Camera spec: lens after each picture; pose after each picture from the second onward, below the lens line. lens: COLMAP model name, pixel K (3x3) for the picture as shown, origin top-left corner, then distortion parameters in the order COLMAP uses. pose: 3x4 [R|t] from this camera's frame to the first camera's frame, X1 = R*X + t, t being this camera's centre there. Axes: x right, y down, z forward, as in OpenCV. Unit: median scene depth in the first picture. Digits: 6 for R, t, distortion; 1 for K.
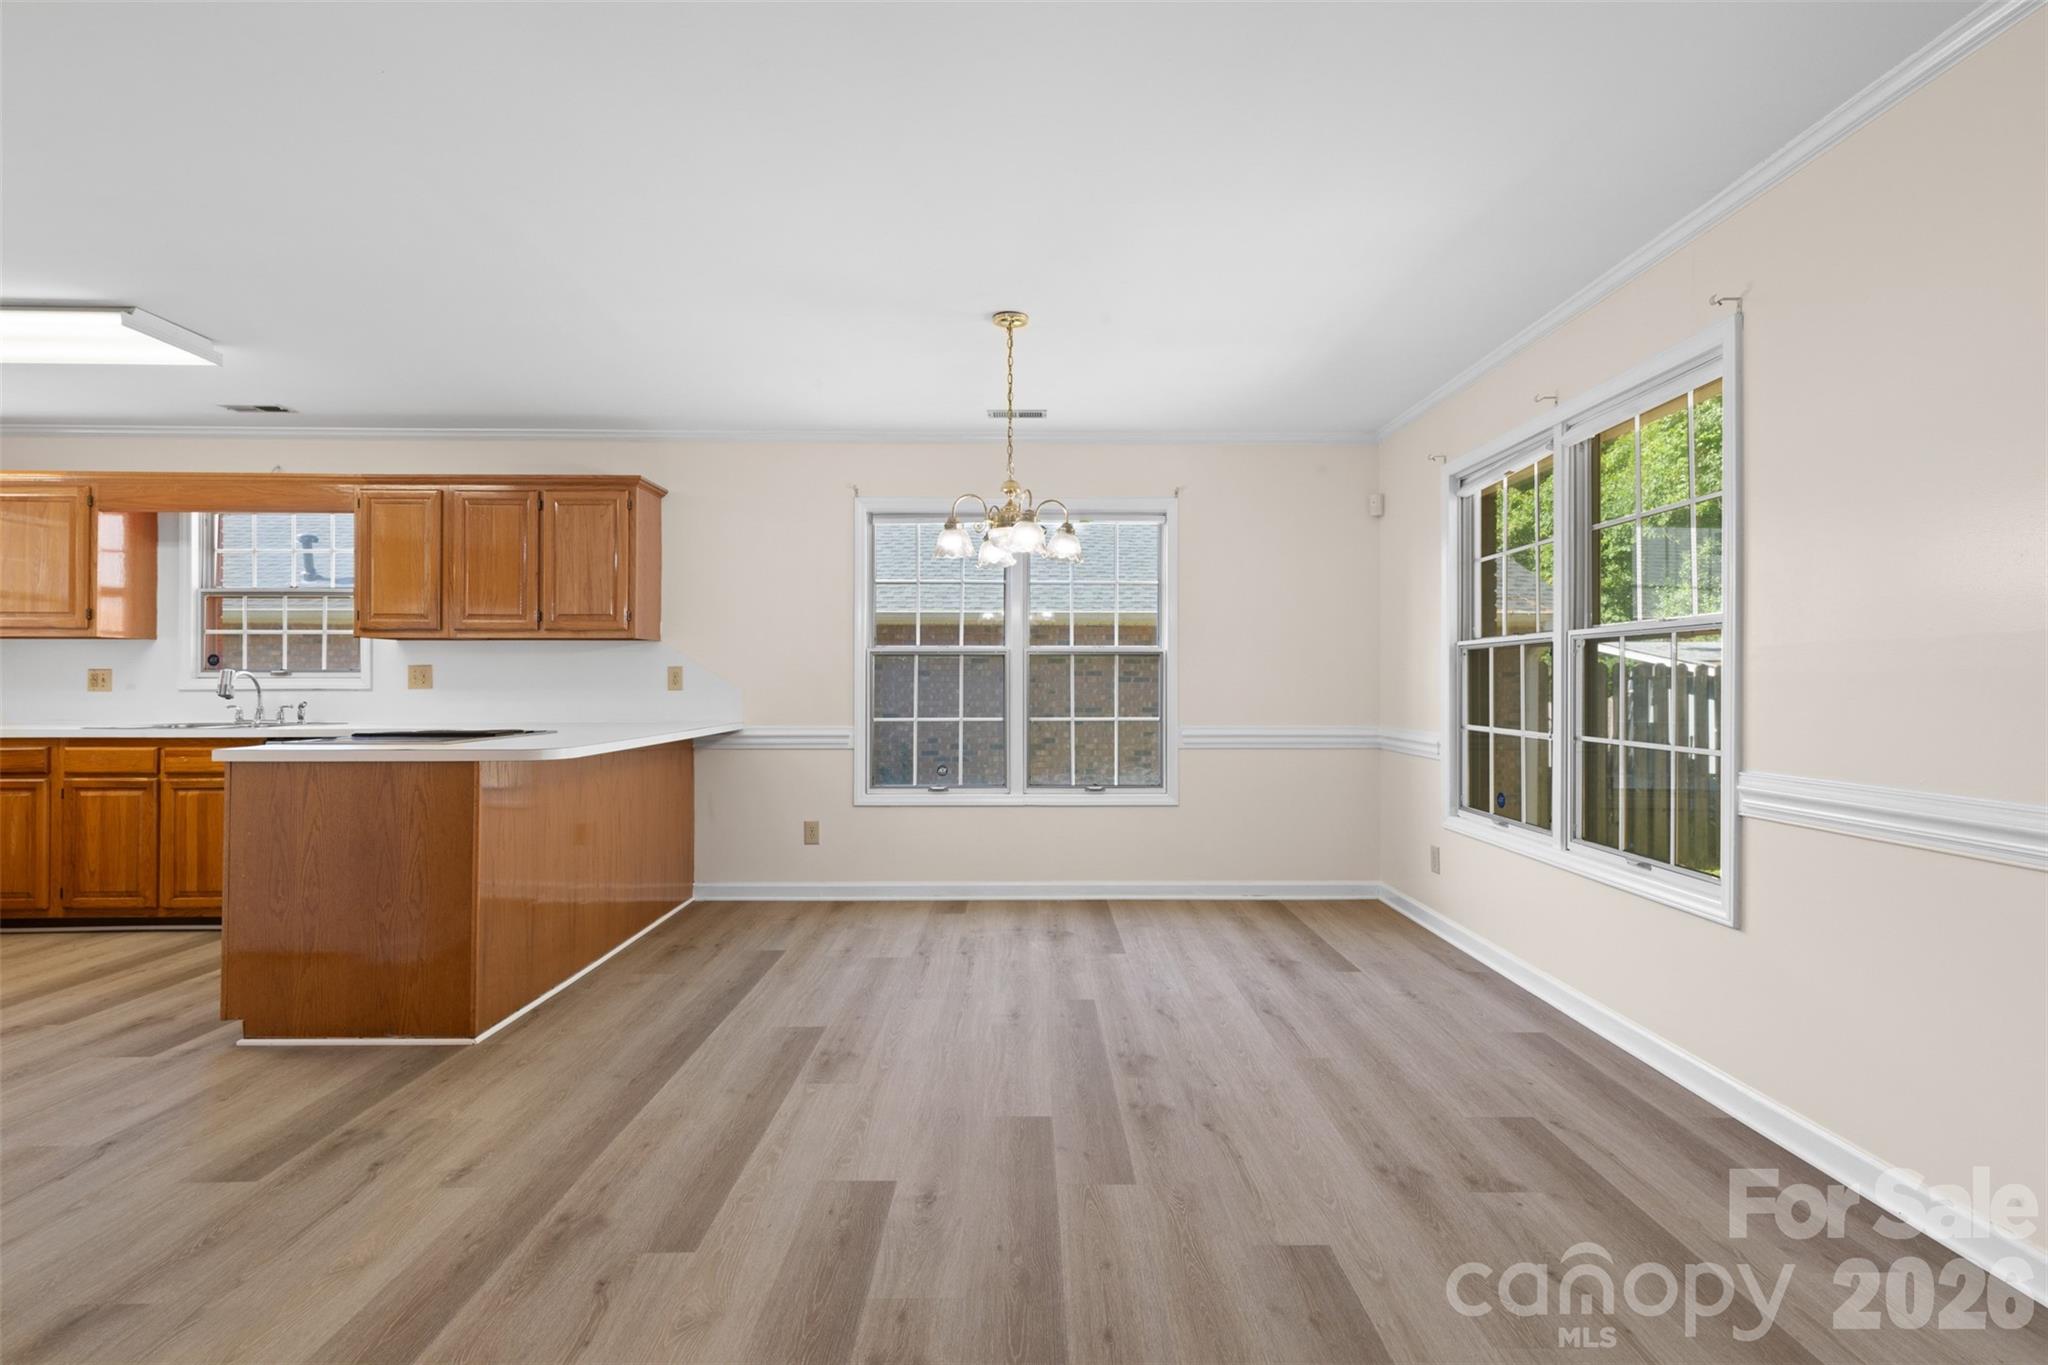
lens RADIAL K [[925.6, 0, 1036.1], [0, 925.6, 678.4], [0, 0, 1]] dist [0.007886, 0.000339]
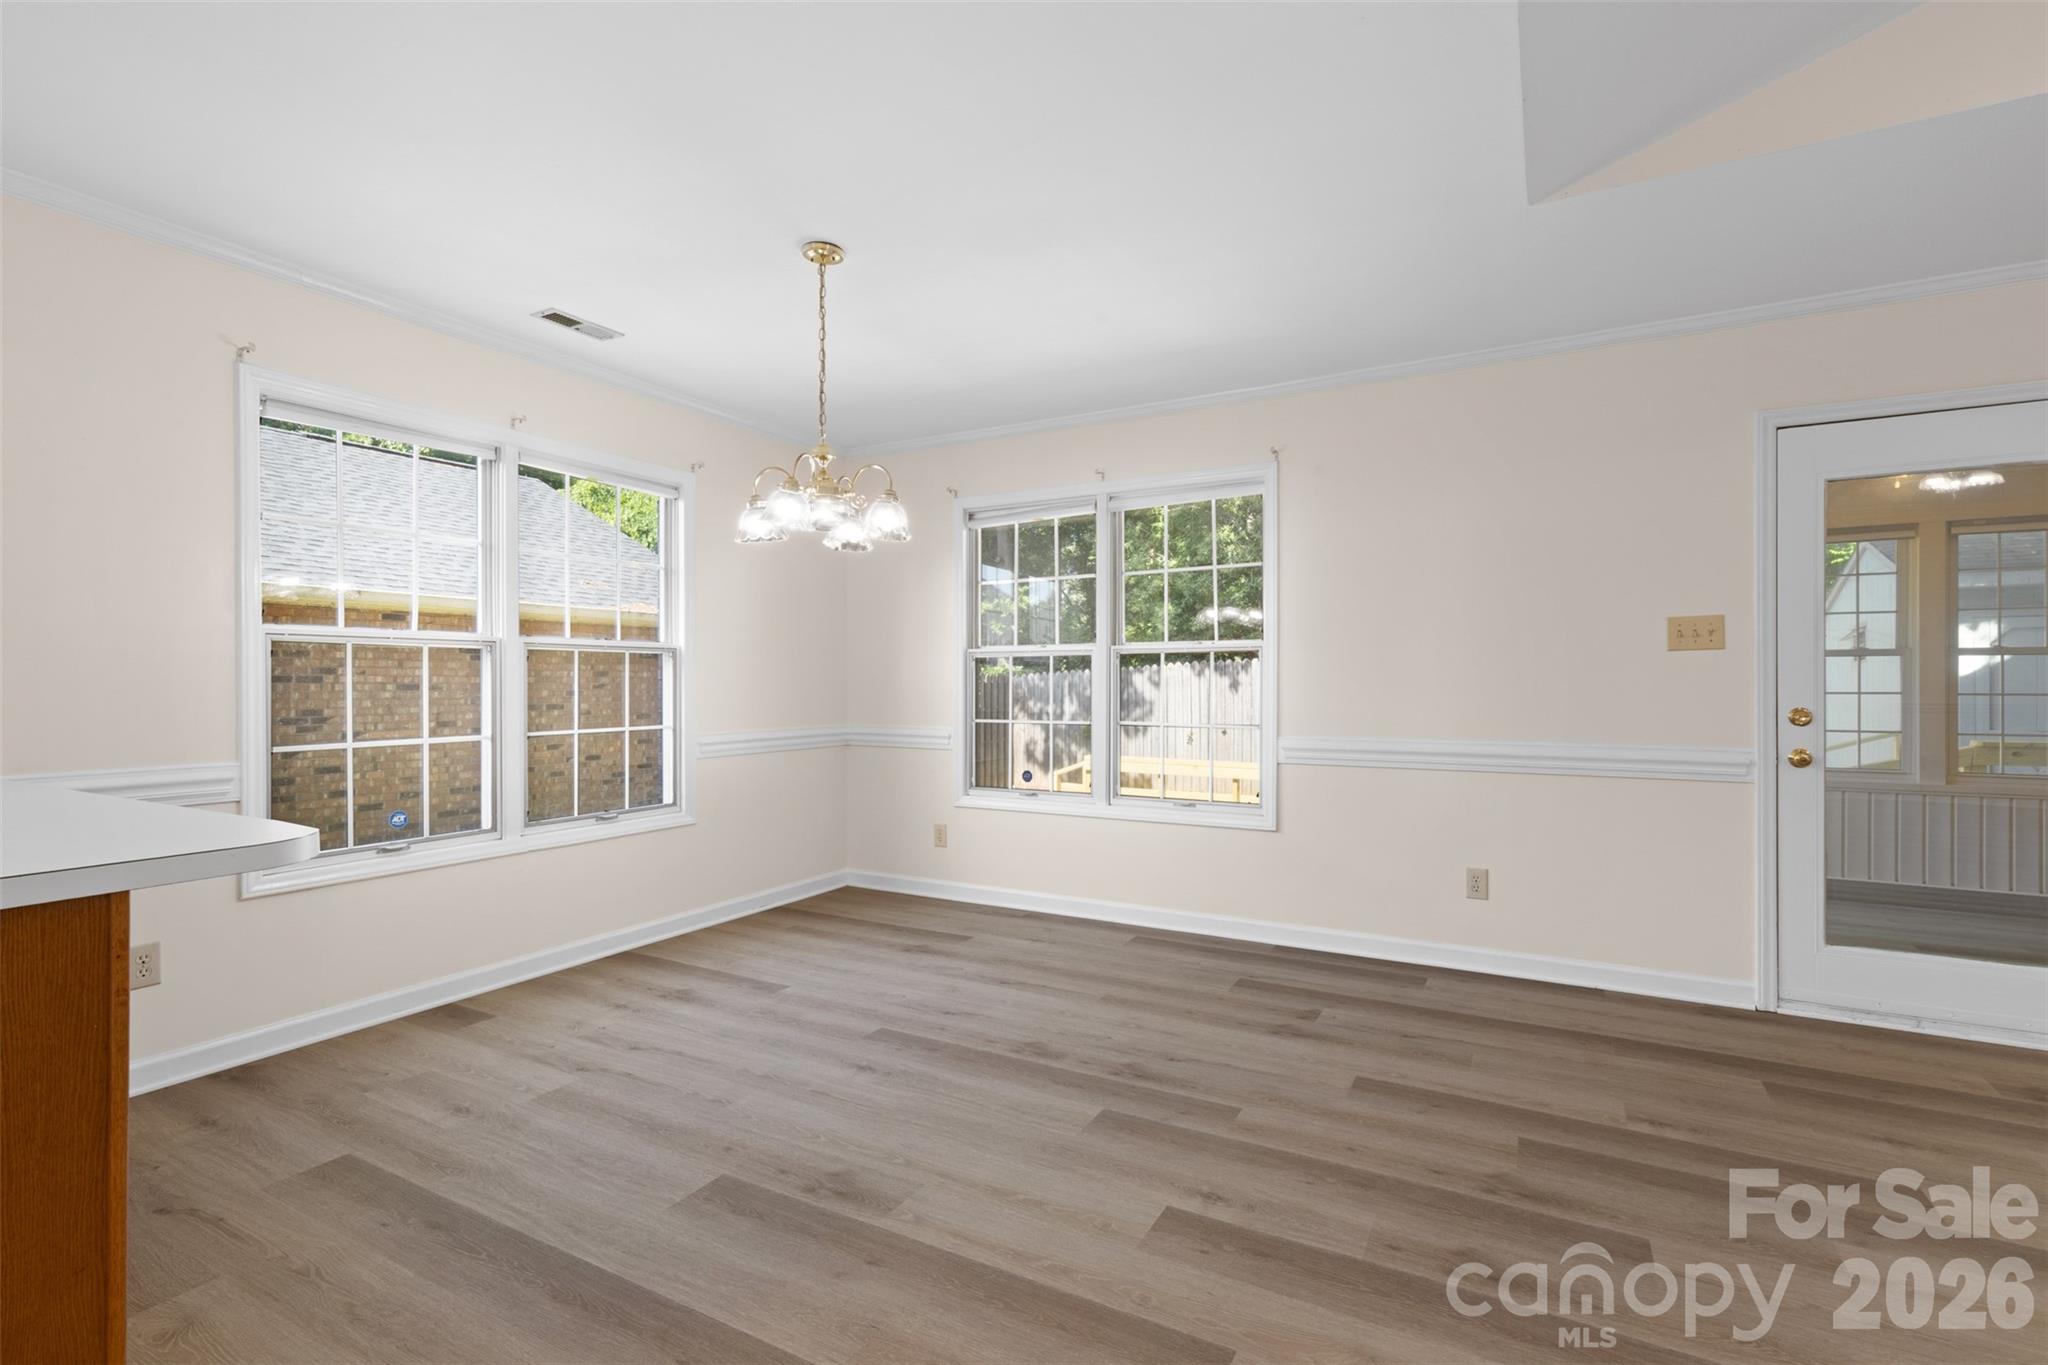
lens RADIAL K [[925.6, 0, 1038.8], [0, 925.6, 681.8], [0, 0, 1]] dist [0.007886, 0.000339]
pose [[0.494019, -0.002103, 0.869448, -0.485304], [-0.001183, 0.999995, 0.003090, -0.001529], [-0.869450, -0.002555, 0.494014, 0.297029]]
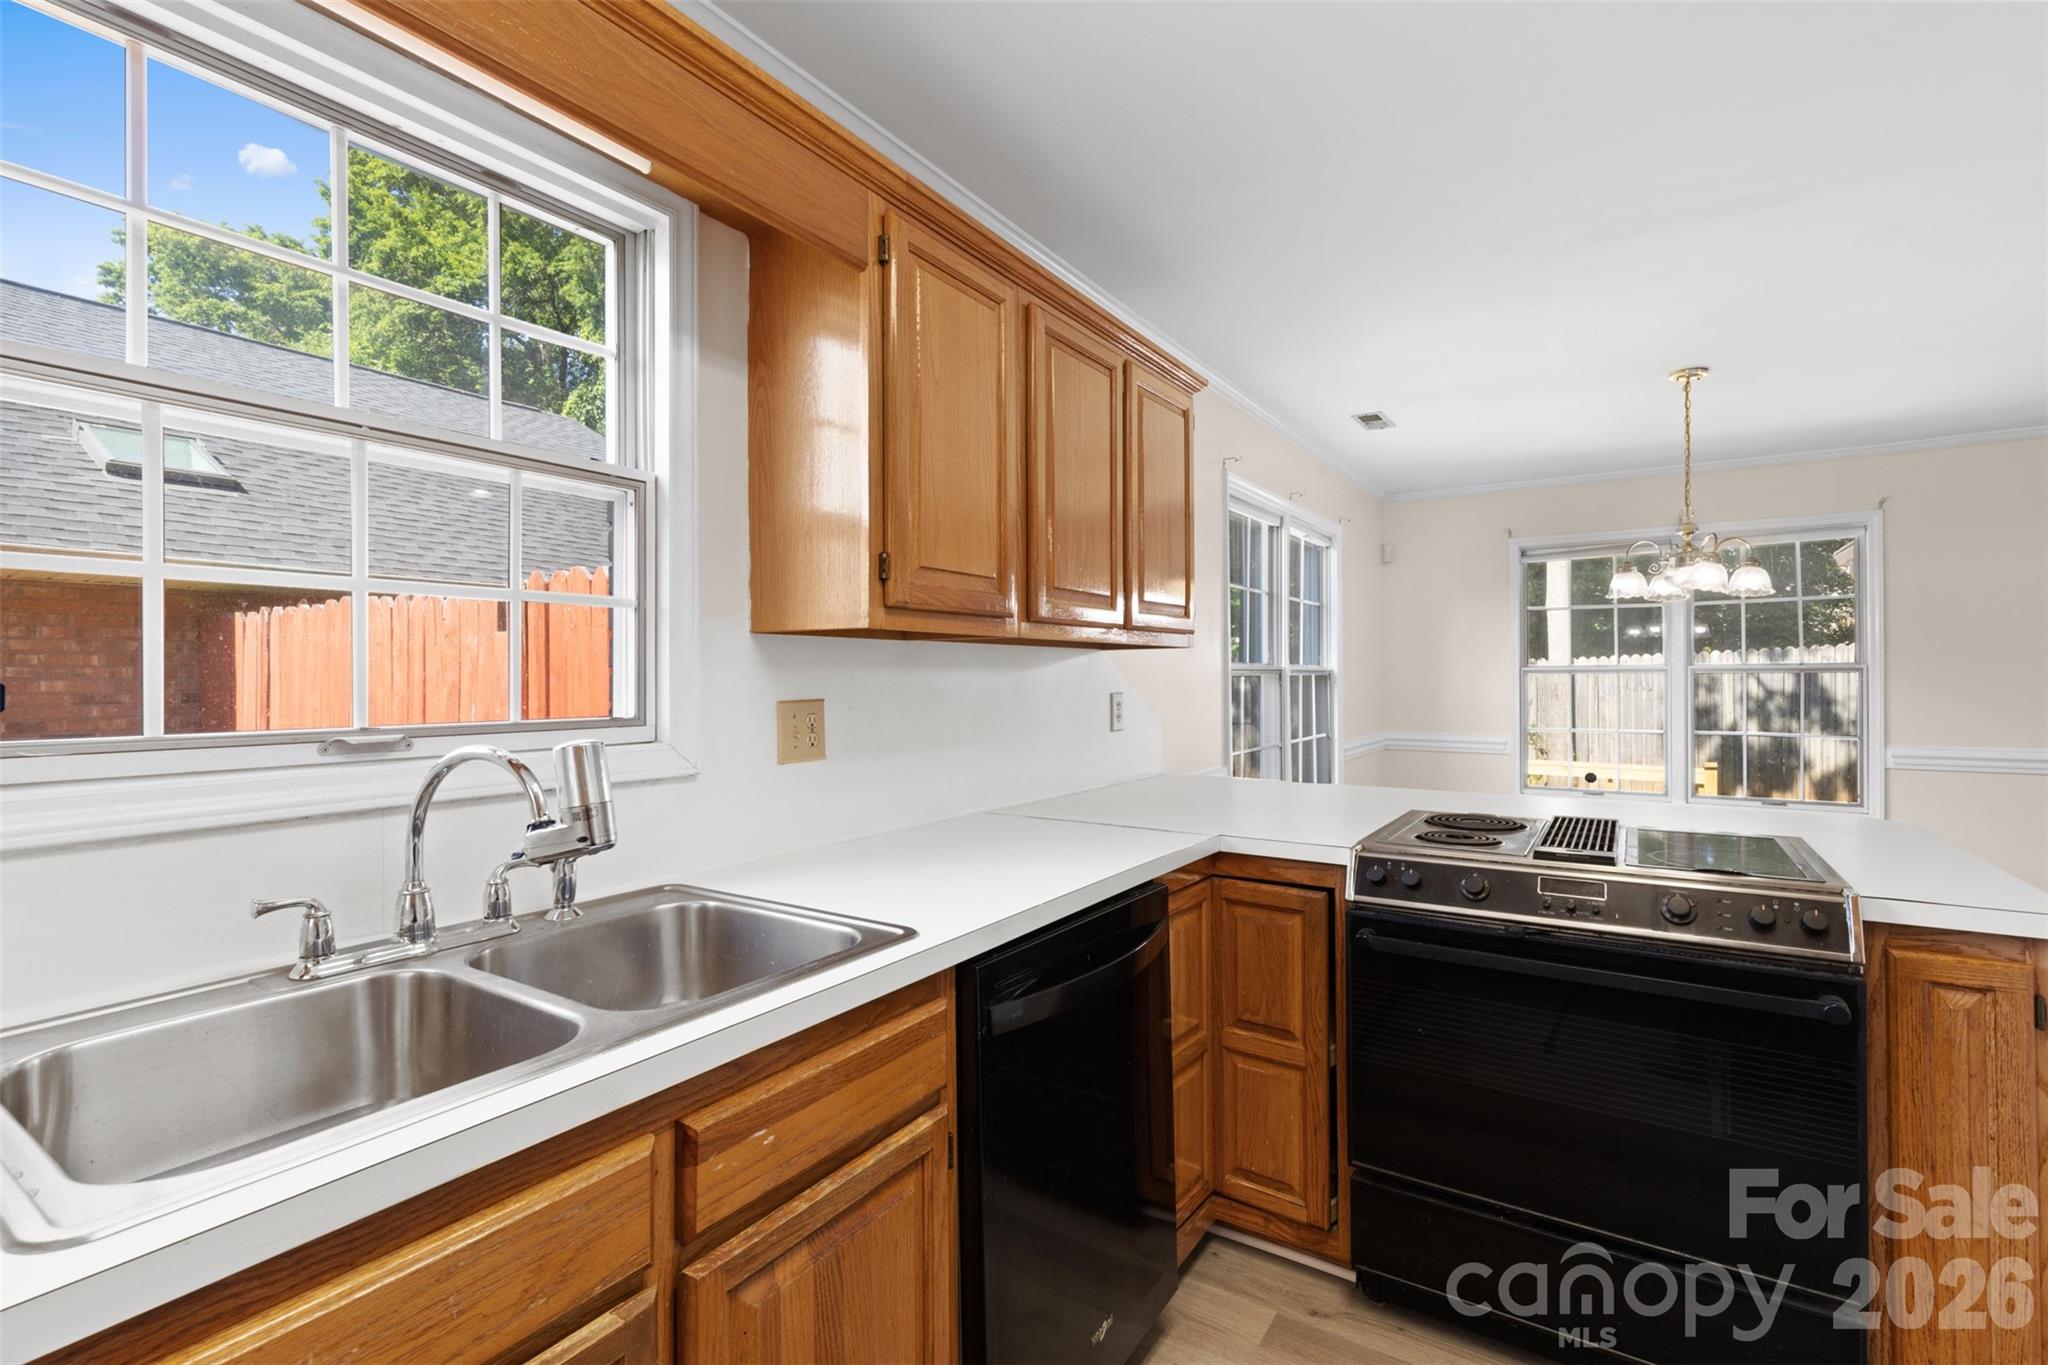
lens RADIAL K [[925.6, 0, 1038.6], [0, 925.6, 666.6], [0, 0, 1]] dist [0.007886, 0.000339]
pose [[0.548479, 0.007303, 0.836133, -0.996054], [0.000702, 0.999957, -0.009194, -0.026306], [-0.836164, 0.005629, 0.548450, 0.759191]]
